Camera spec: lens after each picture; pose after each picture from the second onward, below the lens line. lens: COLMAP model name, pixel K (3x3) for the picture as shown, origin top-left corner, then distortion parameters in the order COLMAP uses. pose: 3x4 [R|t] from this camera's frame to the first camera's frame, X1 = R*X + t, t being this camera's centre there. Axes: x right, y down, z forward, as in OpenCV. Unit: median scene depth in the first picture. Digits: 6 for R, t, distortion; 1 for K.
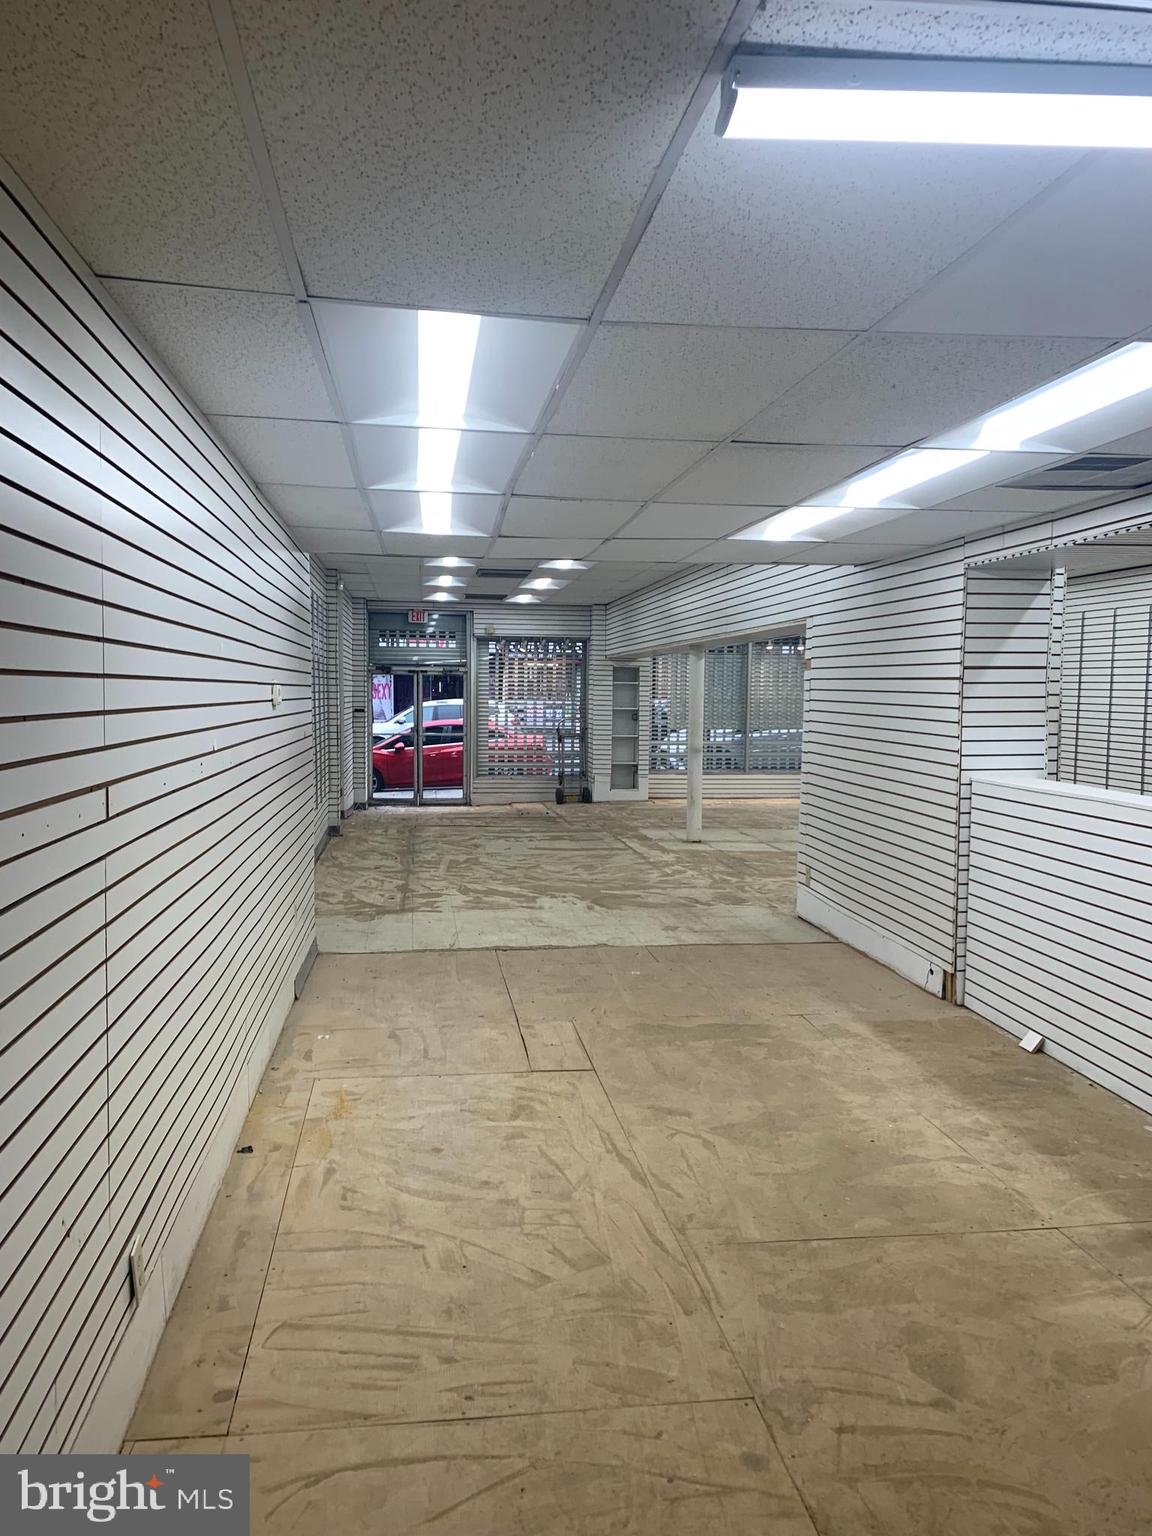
lens RADIAL K [[1166.6, 0, 573.1], [0, 1166.6, 767.0], [0, 0, 1]] dist [0.002817, 0.001852]
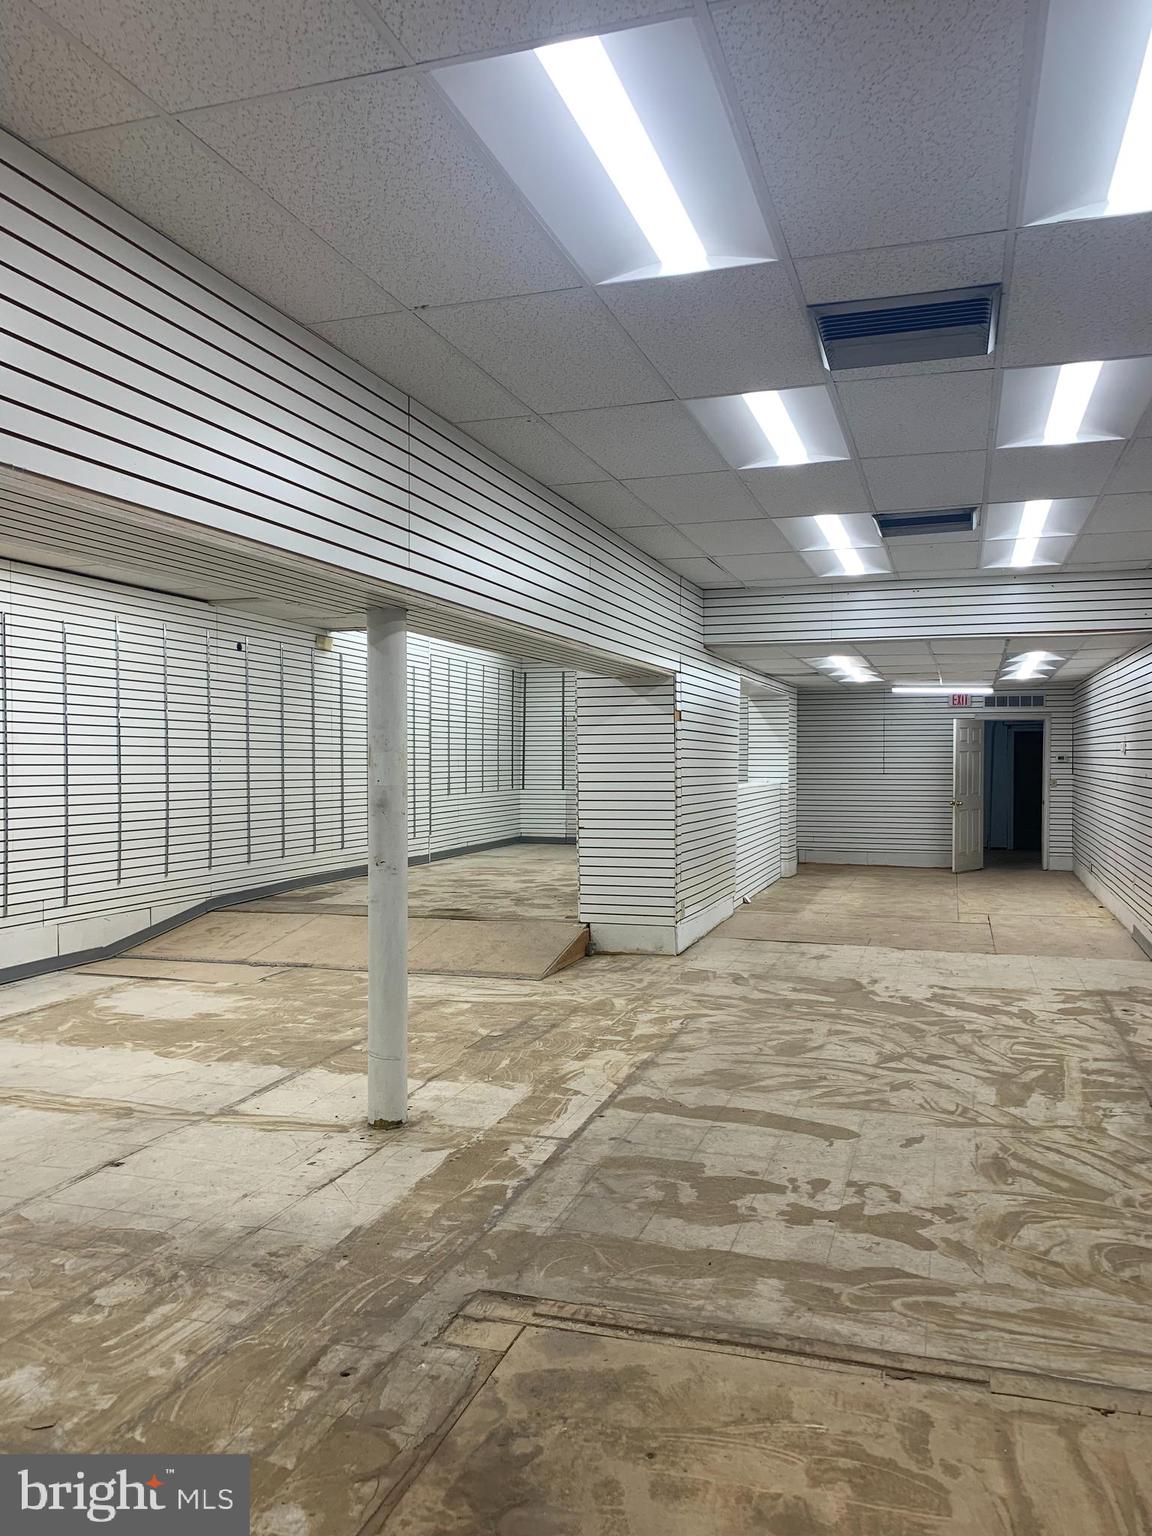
lens RADIAL K [[1166.6, 0, 576.2], [0, 1166.6, 767.8], [0, 0, 1]] dist [0.002817, 0.001852]
pose [[-0.902393, -0.010666, 0.430781, -0.154899], [0.028480, 0.996032, 0.084321, -0.118279], [-0.429971, 0.088360, -0.898508, 1.796141]]
